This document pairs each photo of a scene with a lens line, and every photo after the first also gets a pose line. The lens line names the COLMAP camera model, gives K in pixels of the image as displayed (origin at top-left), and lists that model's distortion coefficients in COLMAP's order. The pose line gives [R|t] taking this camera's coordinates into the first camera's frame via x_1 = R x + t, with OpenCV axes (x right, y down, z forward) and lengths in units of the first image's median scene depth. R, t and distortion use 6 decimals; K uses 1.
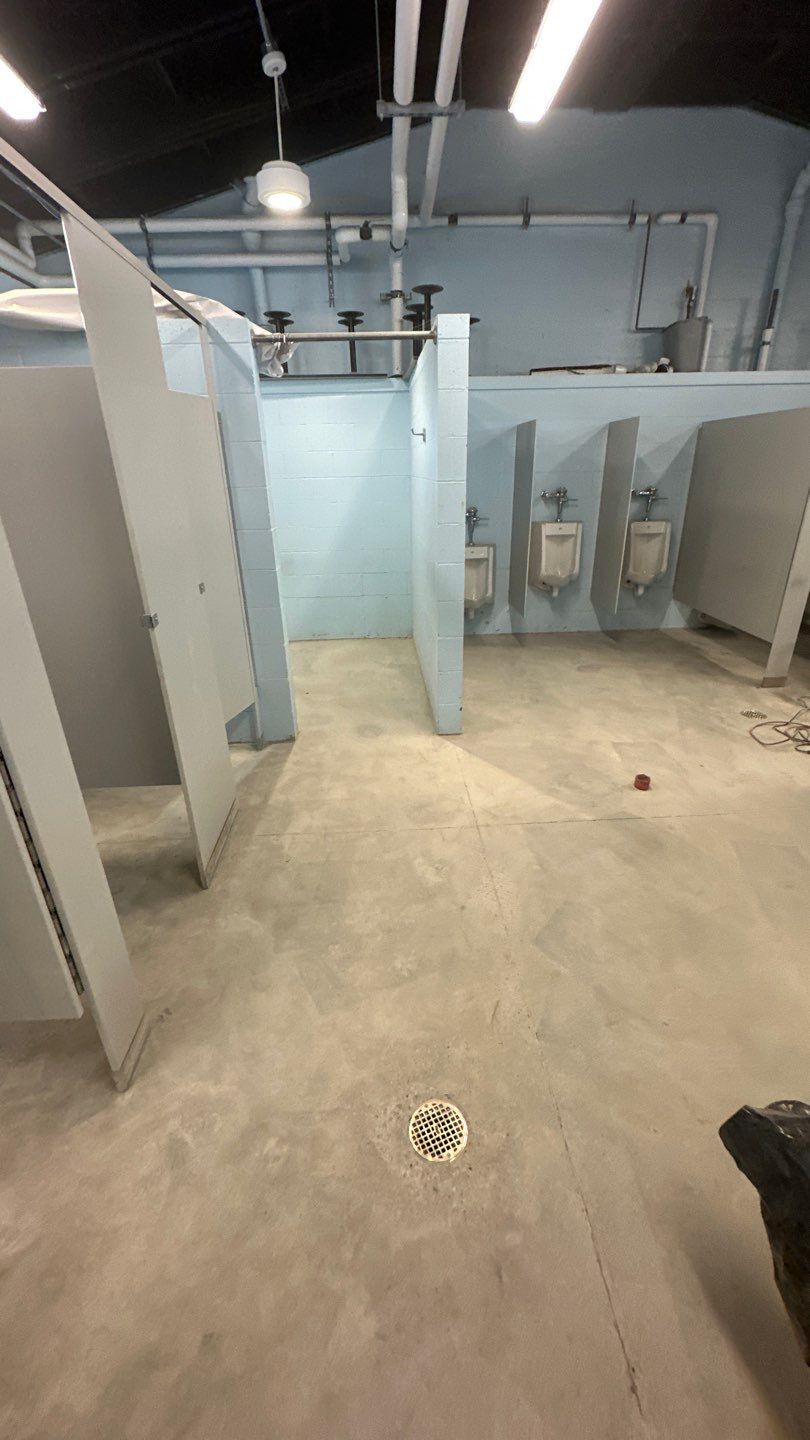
lens RADIAL K [[555.9, 0, 405.0], [0, 555.9, 720.0], [0, 0, 1]] dist [0.001388, 0.000155]
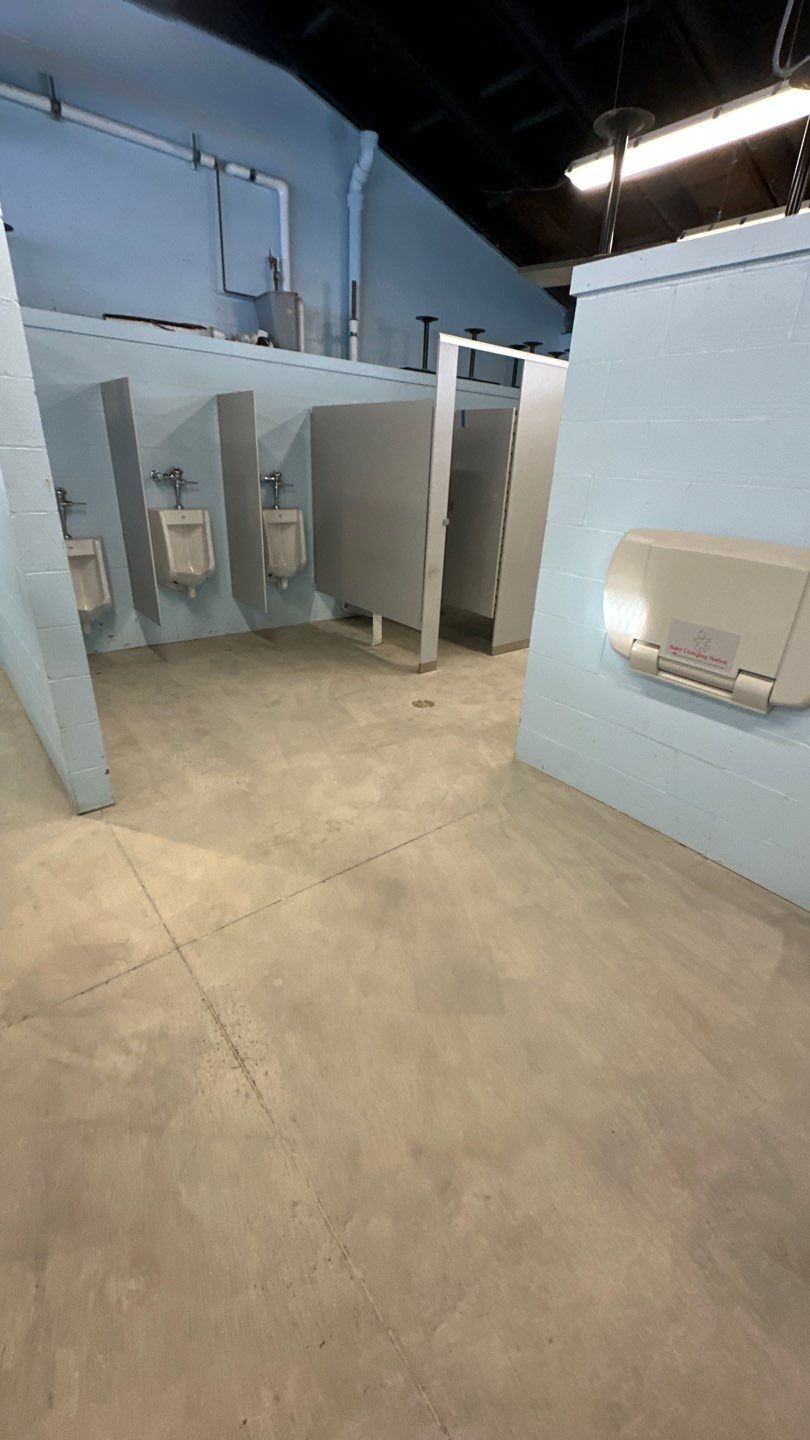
lens RADIAL K [[581.7, 0, 405.0], [0, 581.7, 720.0], [0, 0, 1]] dist [-0.000792, 0.000626]
pose [[0.808761, -0.189118, 0.556903, 0.003762], [0.183953, 0.980724, 0.065897, -0.041617], [-0.558630, 0.049149, 0.827959, 0.106542]]
